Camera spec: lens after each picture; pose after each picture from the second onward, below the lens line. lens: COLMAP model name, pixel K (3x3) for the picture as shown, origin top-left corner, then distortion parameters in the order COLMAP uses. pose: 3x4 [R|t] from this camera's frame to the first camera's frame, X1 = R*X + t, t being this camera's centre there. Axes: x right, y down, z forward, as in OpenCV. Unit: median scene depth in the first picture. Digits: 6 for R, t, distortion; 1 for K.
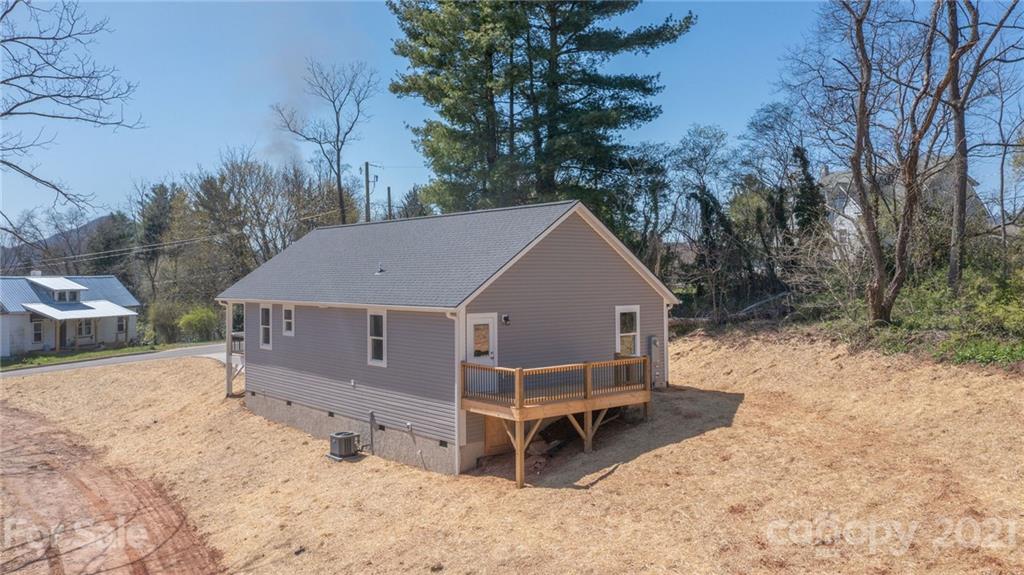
lens RADIAL K [[818.7, 0, 514.3], [0, 818.7, 281.0], [0, 0, 1]] dist [0.006975, 0.004932]
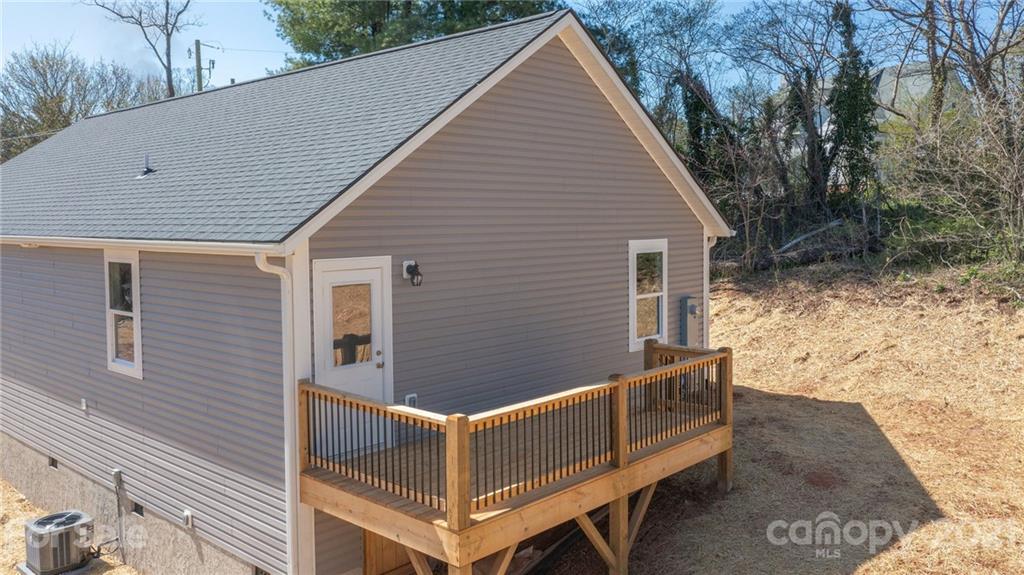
lens RADIAL K [[818.7, 0, 514.3], [0, 818.7, 281.0], [0, 0, 1]] dist [0.006975, 0.004932]
pose [[0.991388, -0.011063, 0.130488, -0.012095], [0.001636, 0.997394, 0.072132, 0.019795], [-0.130946, -0.071298, 0.988823, 0.531908]]
